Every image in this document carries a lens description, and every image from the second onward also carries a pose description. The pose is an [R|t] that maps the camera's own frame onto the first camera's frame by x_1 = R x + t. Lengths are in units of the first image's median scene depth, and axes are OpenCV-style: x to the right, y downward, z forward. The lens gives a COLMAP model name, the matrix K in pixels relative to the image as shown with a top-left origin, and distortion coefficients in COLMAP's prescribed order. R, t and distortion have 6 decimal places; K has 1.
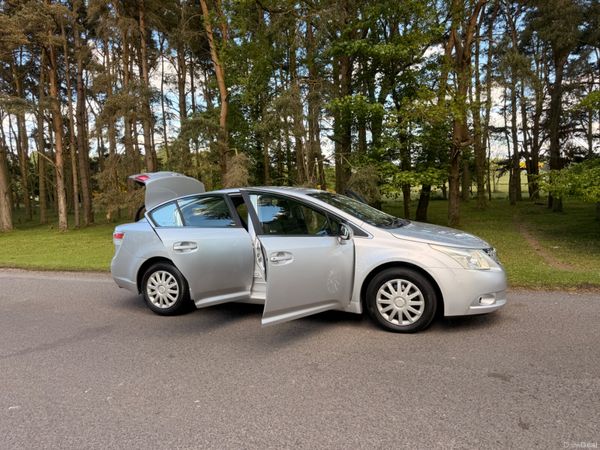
lens RADIAL K [[433.7, 0, 283.8], [0, 433.7, 225.2], [0, 0, 1]] dist [0.006922, 0.000053]
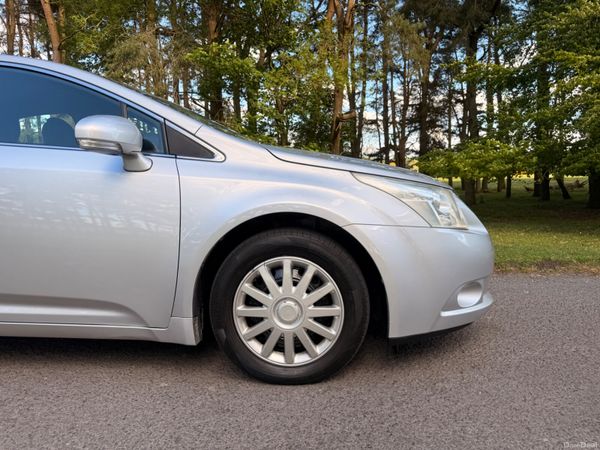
lens RADIAL K [[427.0, 0, 300.0], [0, 427.0, 225.0], [0, 0, 1]] dist [0.057993, -0.059890]
pose [[0.951160, -0.005103, 0.308655, 0.146952], [0.002027, 0.999945, 0.010285, 0.087495], [-0.308691, -0.009157, 0.951118, 0.587828]]
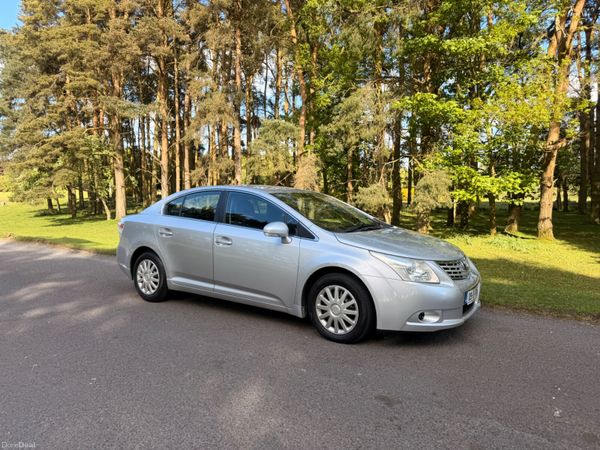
lens RADIAL K [[424.7, 0, 300.8], [0, 424.7, 233.8], [0, 0, 1]] dist [0.058872, -0.065160]
pose [[0.965801, 0.059198, -0.252437, 0.407619], [-0.054877, 0.998202, 0.024131, -0.007117], [0.253412, -0.009452, 0.967312, 0.073808]]
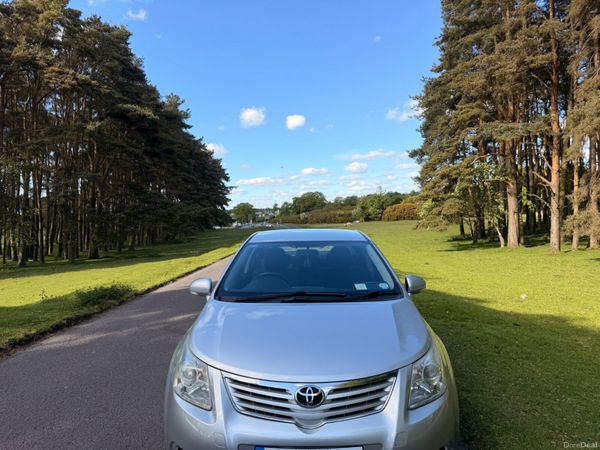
lens RADIAL K [[424.7, 0, 300.8], [0, 424.7, 233.8], [0, 0, 1]] dist [0.058872, -0.065160]
pose [[0.315598, 0.055976, -0.947240, 1.009105], [-0.066548, 0.997106, 0.036750, -0.145346], [0.946556, 0.051439, 0.318410, 0.938530]]
